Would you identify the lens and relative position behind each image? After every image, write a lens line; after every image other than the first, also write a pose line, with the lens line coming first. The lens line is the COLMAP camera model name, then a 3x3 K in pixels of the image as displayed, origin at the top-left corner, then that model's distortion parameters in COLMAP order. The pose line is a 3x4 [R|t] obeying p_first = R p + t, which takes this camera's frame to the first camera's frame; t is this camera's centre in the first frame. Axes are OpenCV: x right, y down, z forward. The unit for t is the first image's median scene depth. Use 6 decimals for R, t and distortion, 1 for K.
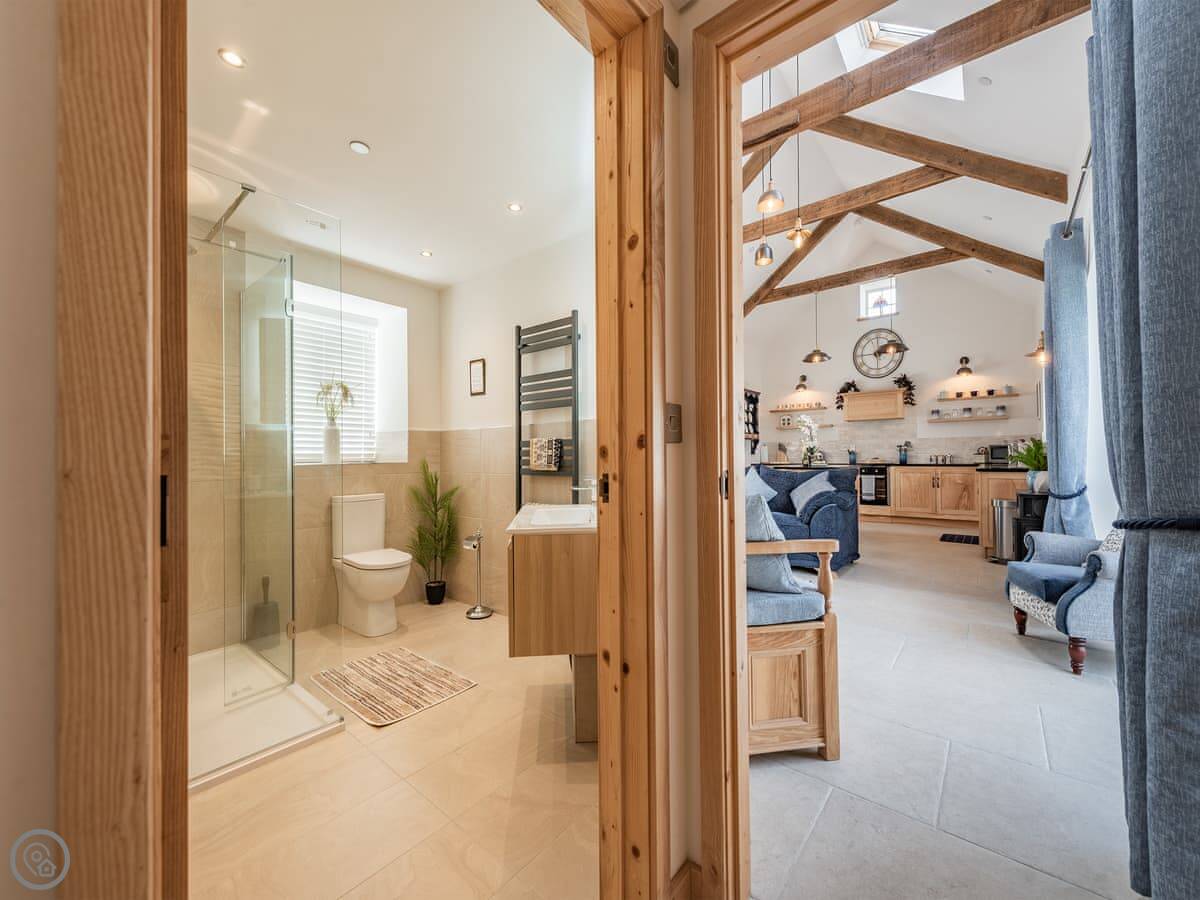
lens RADIAL K [[498.9, 0, 596.1], [0, 498.9, 451.9], [0, 0, 1]] dist [0.020147, -0.000062]
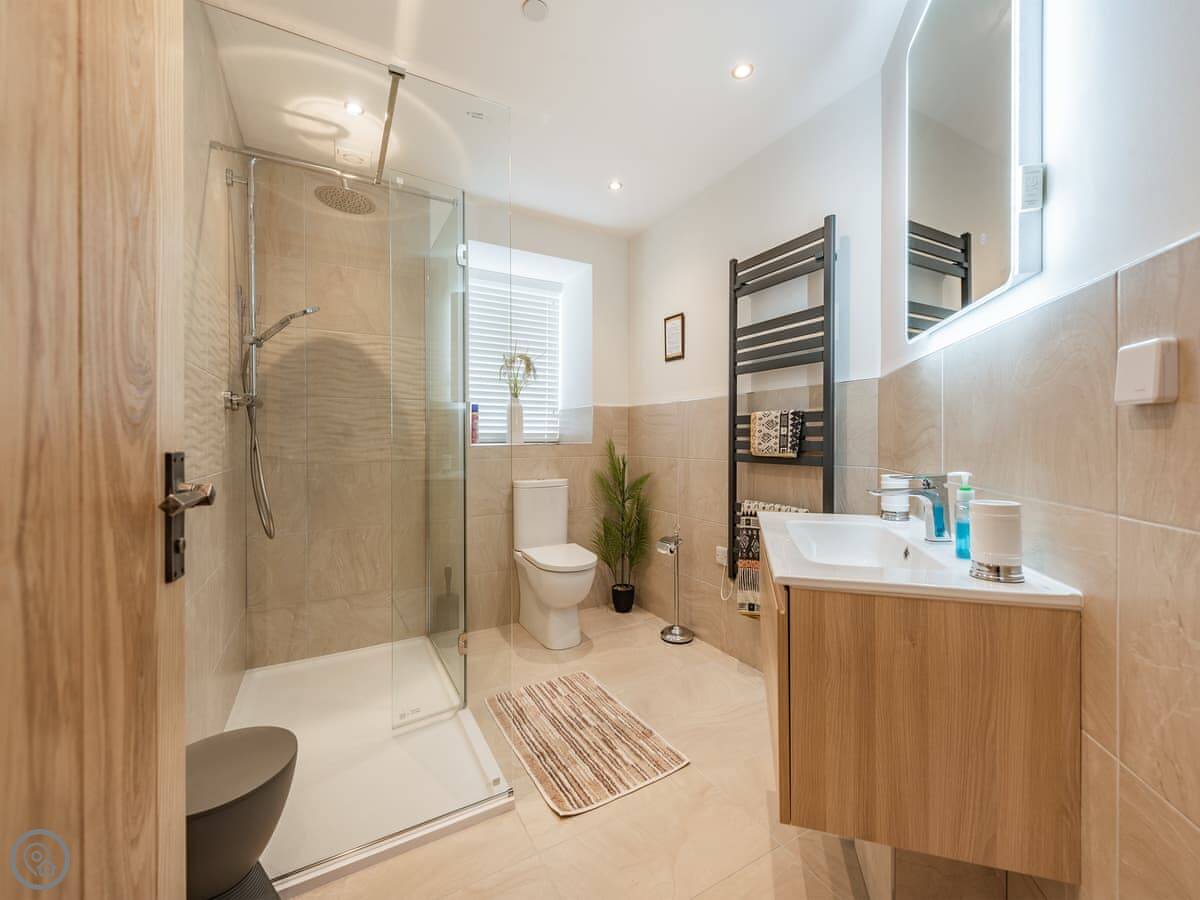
lens RADIAL K [[479.3, 0, 598.3], [0, 479.3, 441.1], [0, 0, 1]] dist [0.010295, -0.000361]
pose [[0.941563, 0.008258, -0.336737, -0.100002], [-0.003248, 0.999876, 0.015440, 0.005165], [0.336822, -0.013444, 0.941472, 0.255692]]
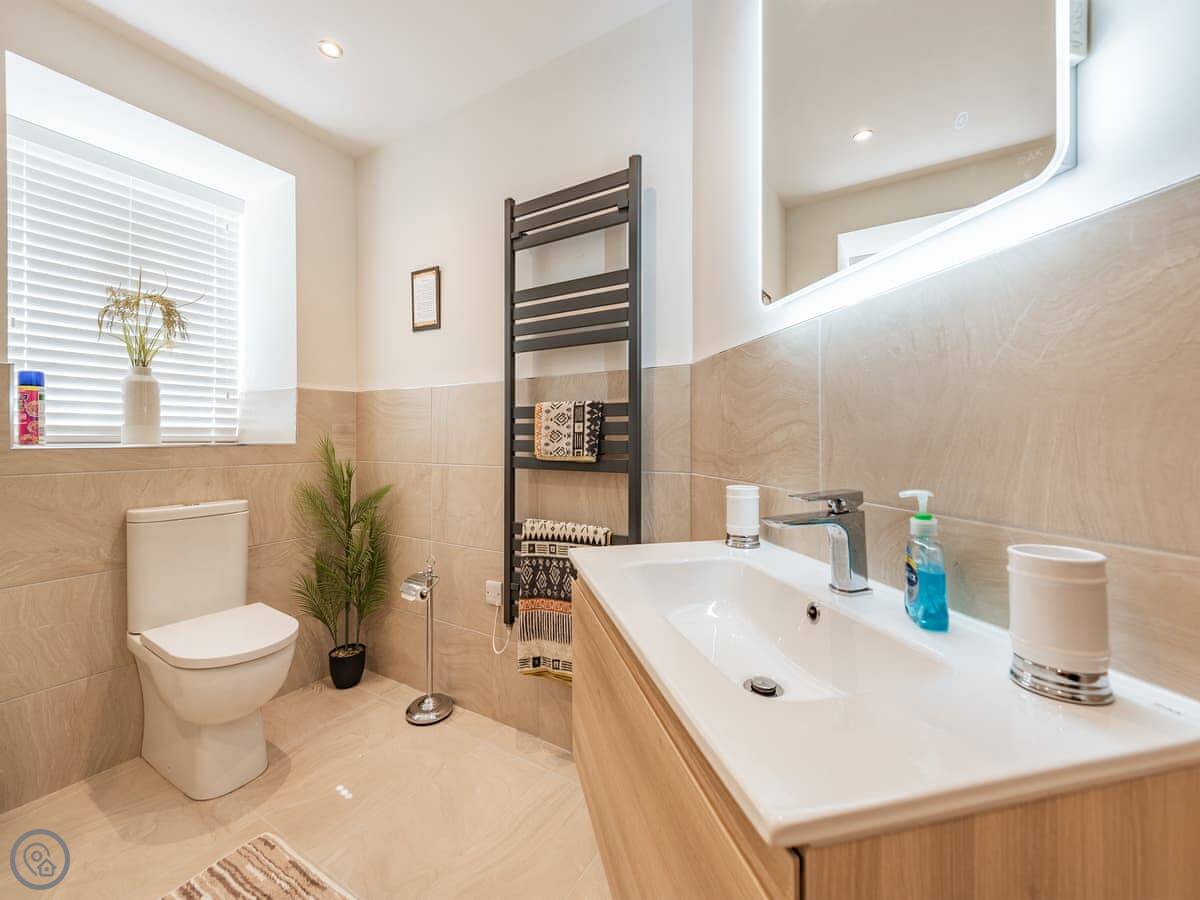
lens RADIAL K [[479.3, 0, 598.3], [0, 479.3, 441.1], [0, 0, 1]] dist [0.010295, -0.000361]
pose [[0.984986, 0.008370, 0.172430, -0.145310], [-0.010992, 0.999838, 0.014254, 0.007206], [-0.172282, -0.015935, 0.984919, 0.443380]]
